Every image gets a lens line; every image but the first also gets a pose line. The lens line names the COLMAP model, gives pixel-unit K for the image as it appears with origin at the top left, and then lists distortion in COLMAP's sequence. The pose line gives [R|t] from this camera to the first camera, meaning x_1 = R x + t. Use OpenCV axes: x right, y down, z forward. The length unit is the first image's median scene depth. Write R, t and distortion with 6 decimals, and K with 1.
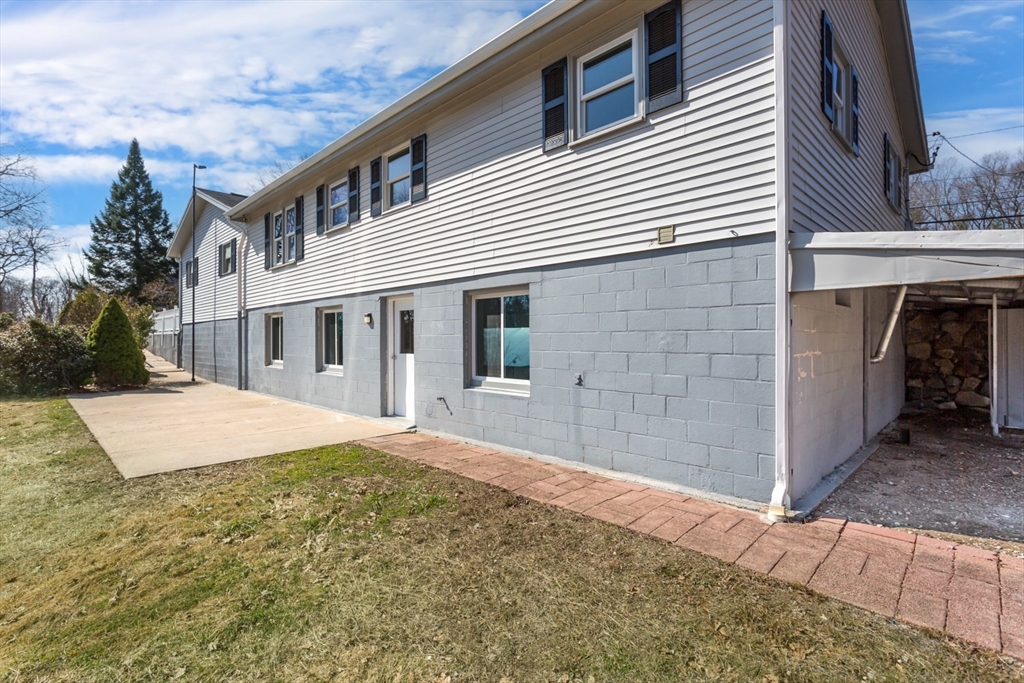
lens RADIAL K [[483.4, 0, 510.9], [0, 483.4, 342.1], [0, 0, 1]] dist [0.001909, 0.000698]
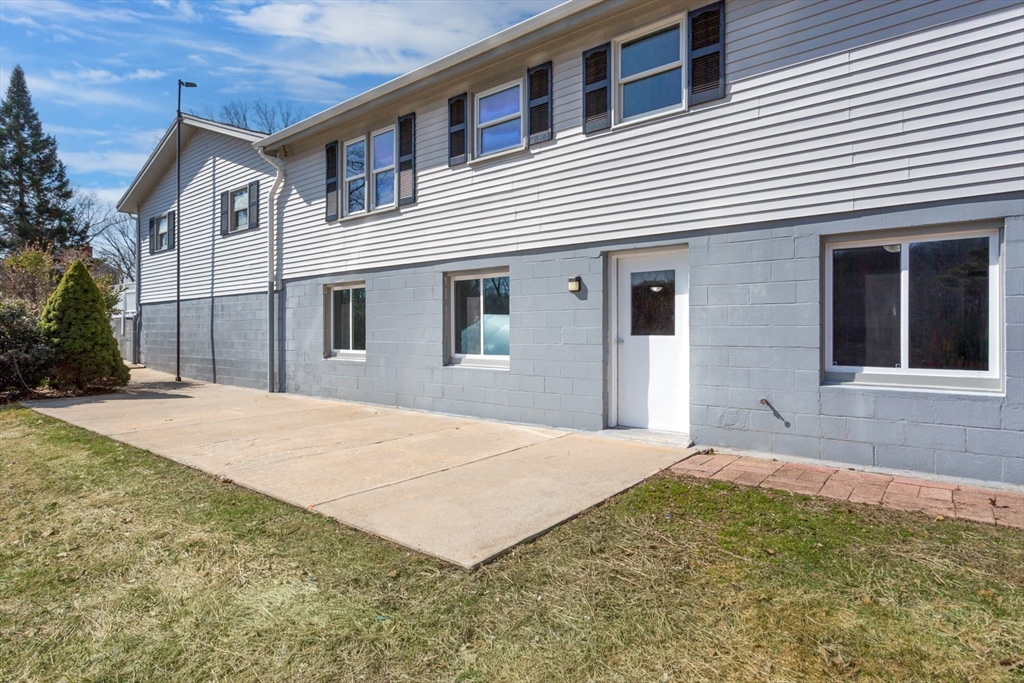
lens RADIAL K [[542.1, 0, 512.8], [0, 542.1, 335.2], [0, 0, 1]] dist [-0.002468, 0.002212]
pose [[0.993078, -0.001545, 0.117443, -0.304918], [0.001203, 0.999995, 0.002984, 0.013118], [-0.117447, -0.002822, 0.993075, 0.165007]]
